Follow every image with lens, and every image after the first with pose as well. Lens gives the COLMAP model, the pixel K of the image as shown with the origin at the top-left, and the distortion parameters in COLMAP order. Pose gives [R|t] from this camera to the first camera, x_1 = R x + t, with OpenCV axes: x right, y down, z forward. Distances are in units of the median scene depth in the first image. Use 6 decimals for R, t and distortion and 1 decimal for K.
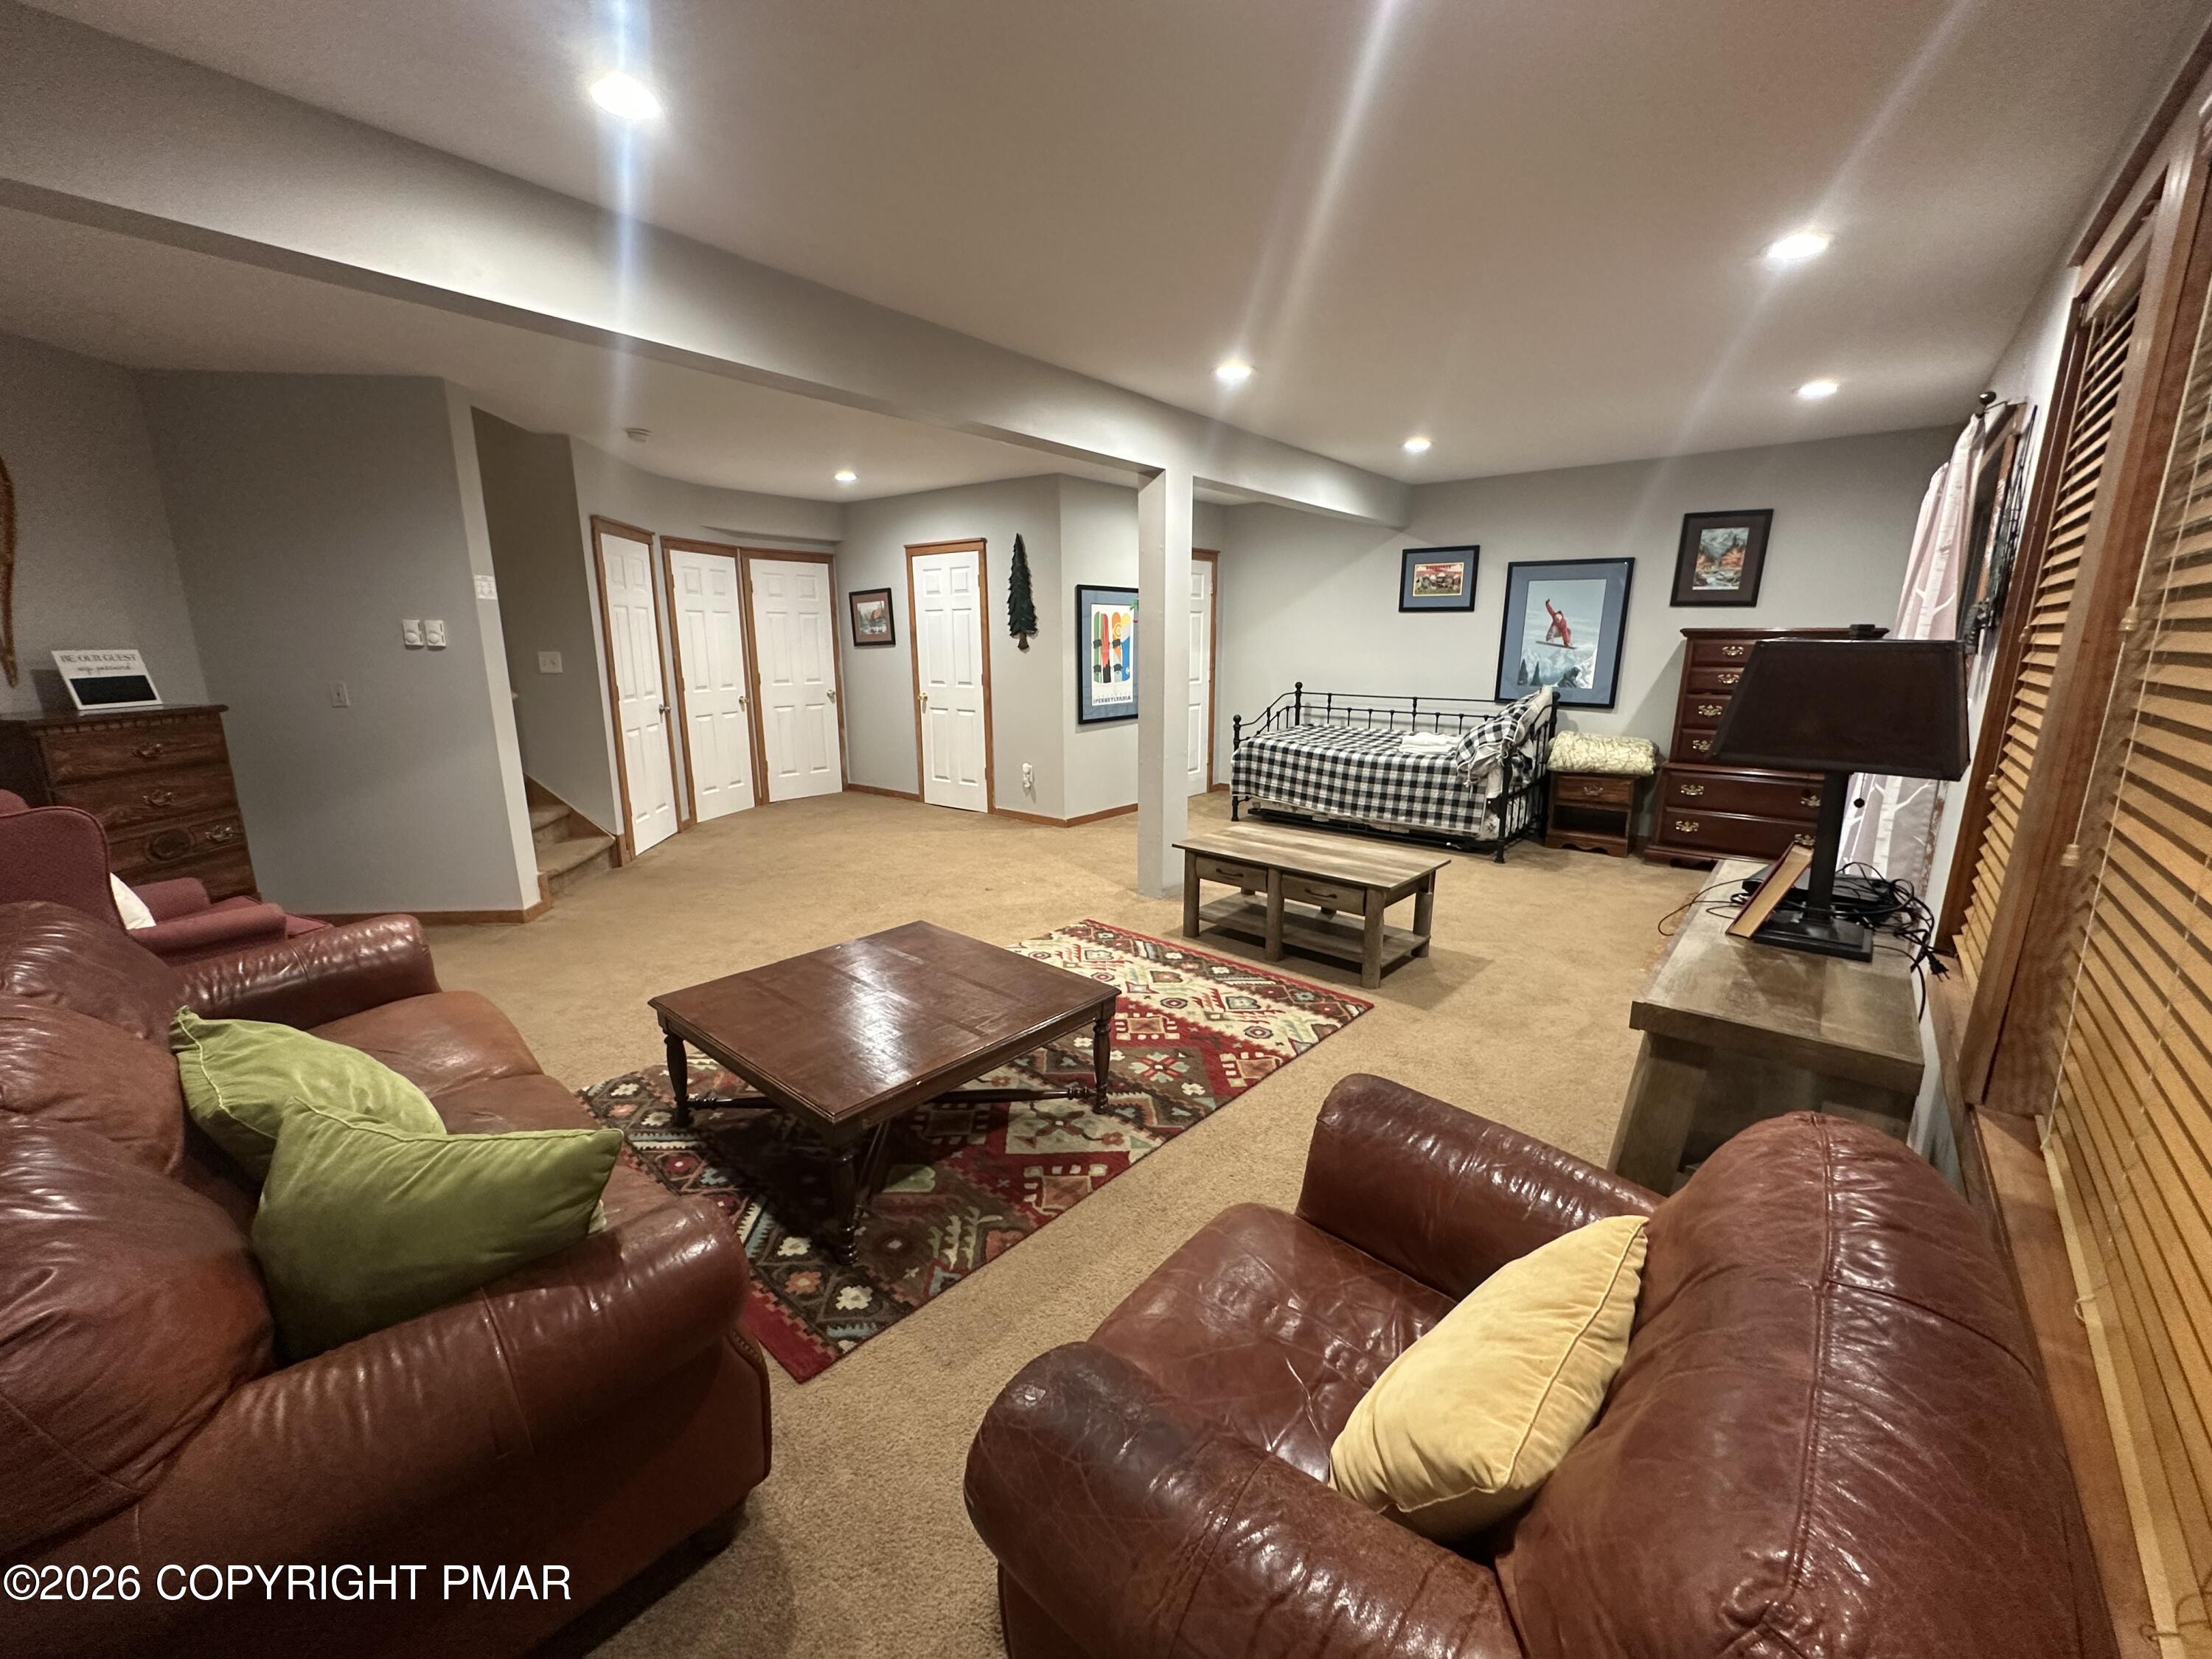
lens RADIAL K [[881.8, 0, 1103.8], [0, 881.8, 830.5], [0, 0, 1]] dist [-0.000636, -0.000143]
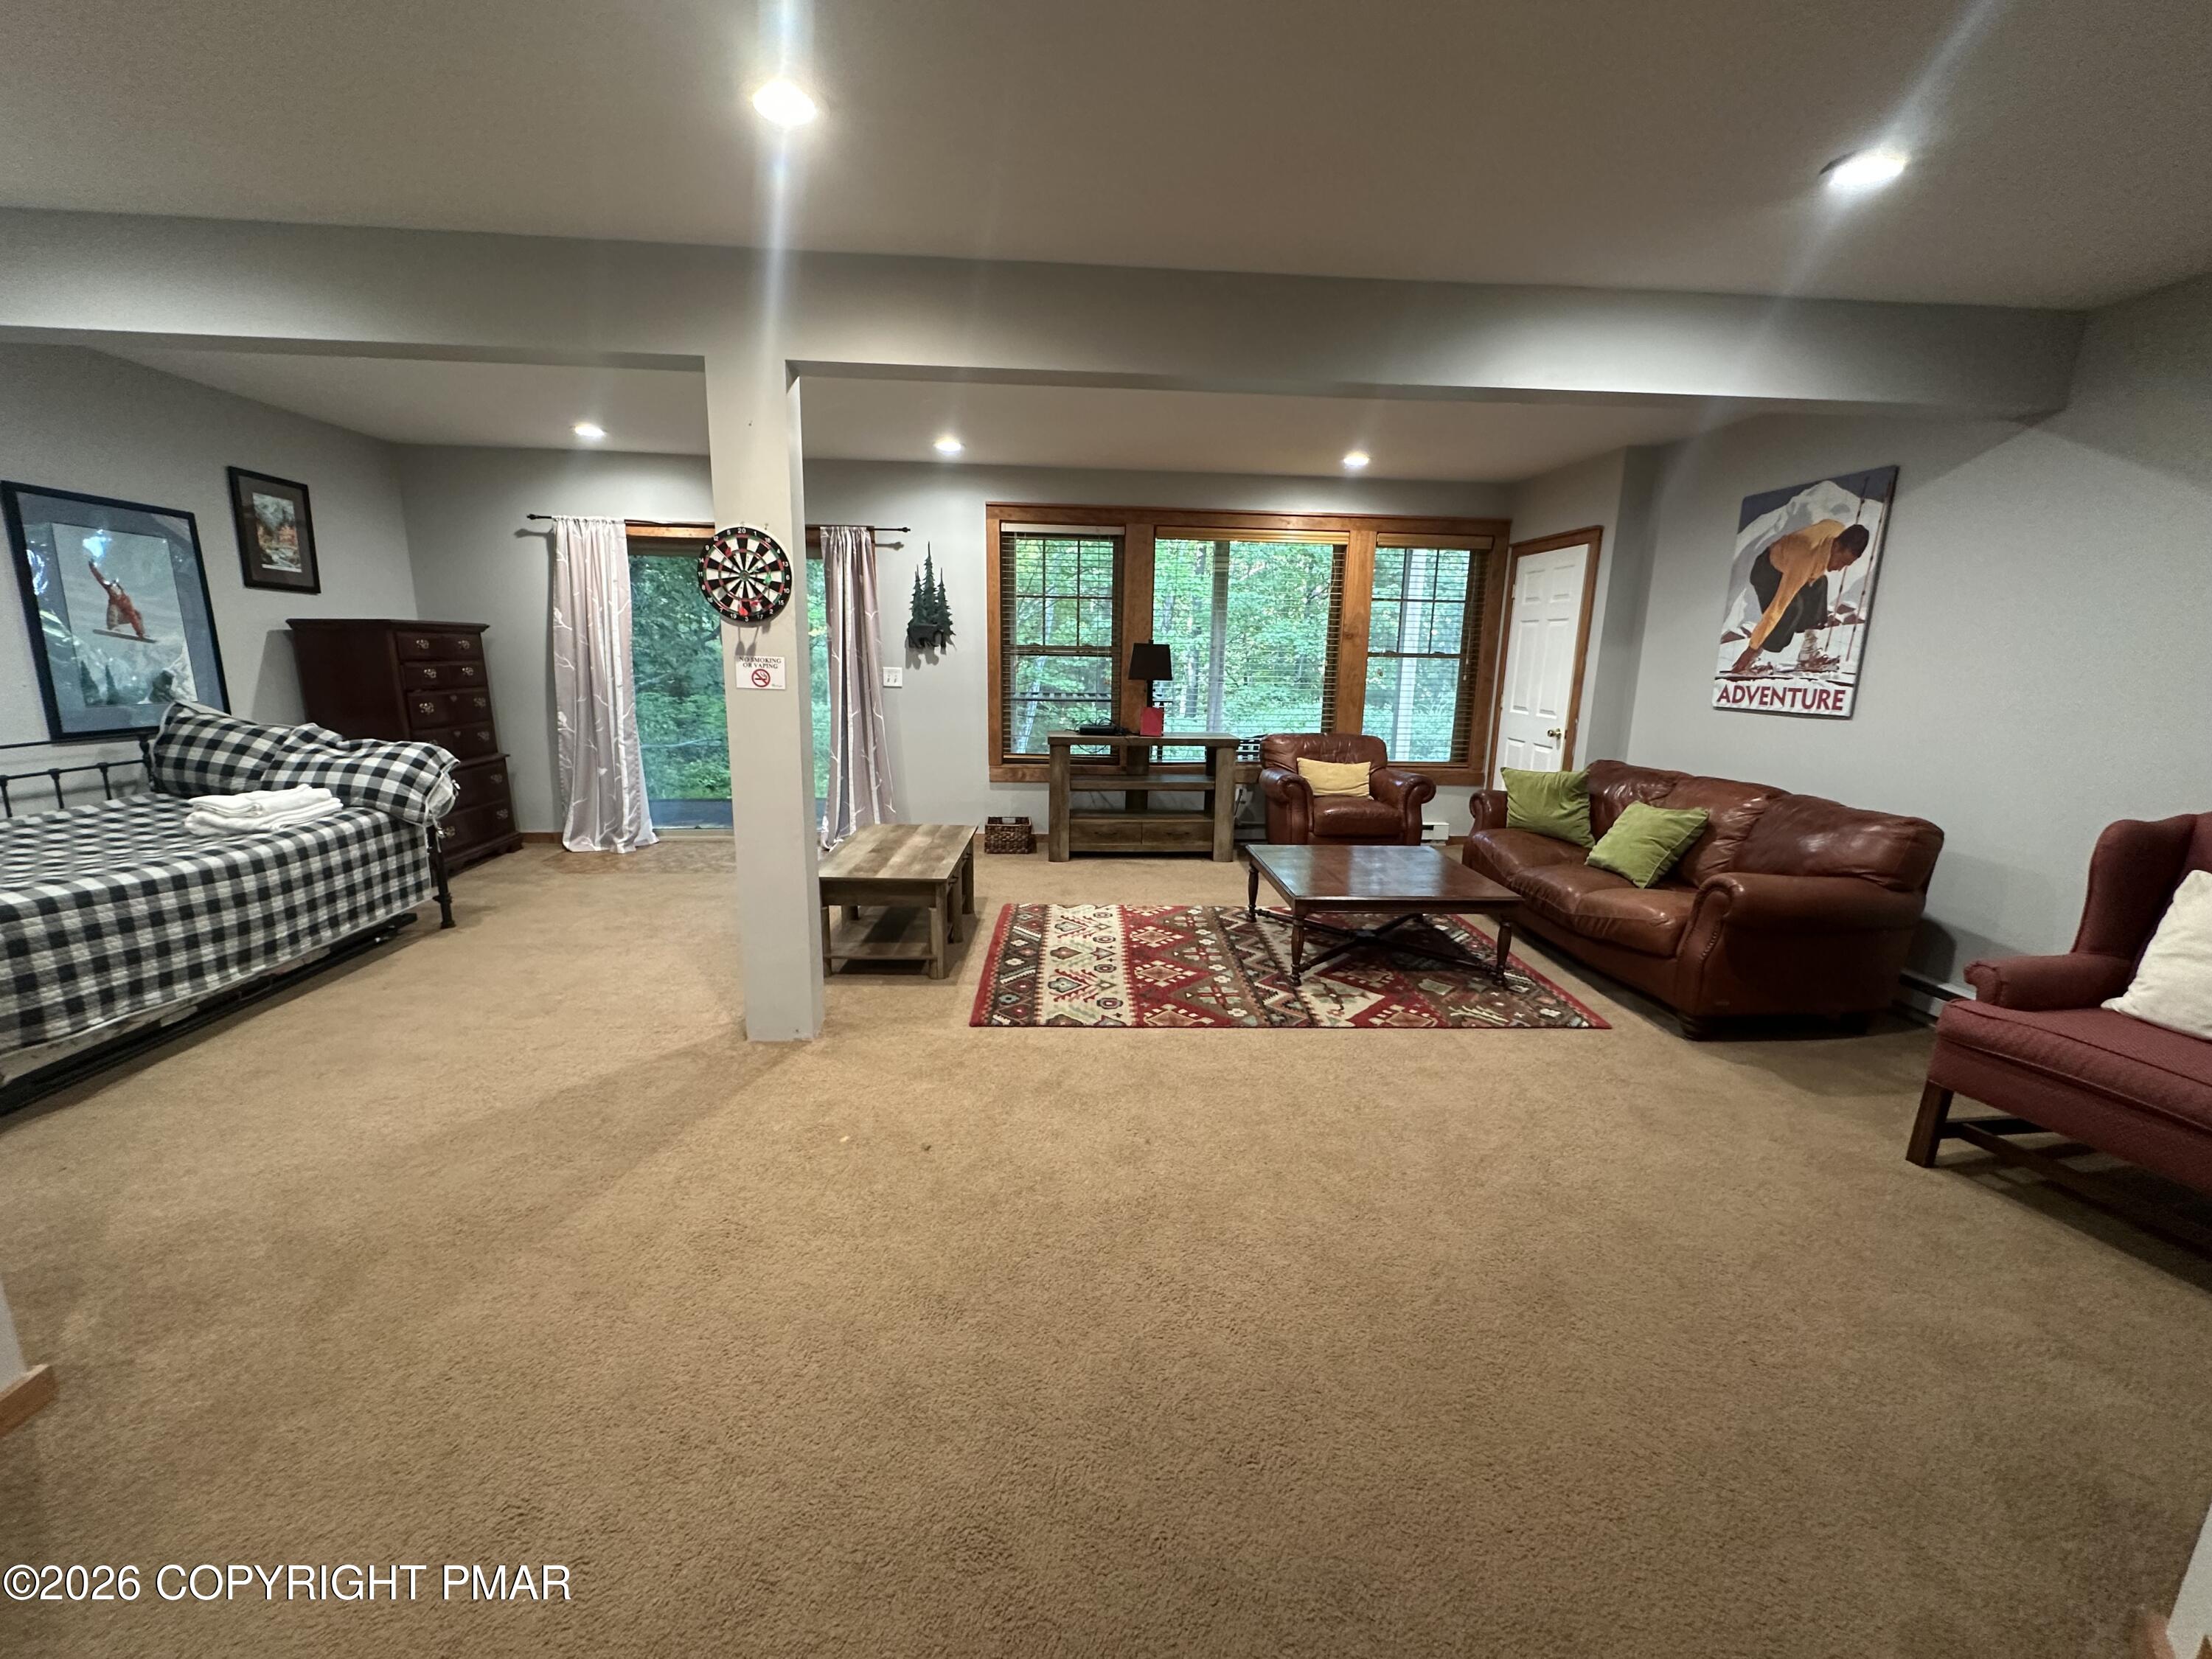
lens RADIAL K [[881.8, 0, 1103.8], [0, 881.8, 830.5], [0, 0, 1]] dist [-0.000636, -0.000143]
pose [[-0.698742, -0.156534, 0.698038, -0.469526], [0.137879, 0.928003, 0.346121, -0.230298], [-0.701961, 0.338094, -0.626852, 1.077303]]
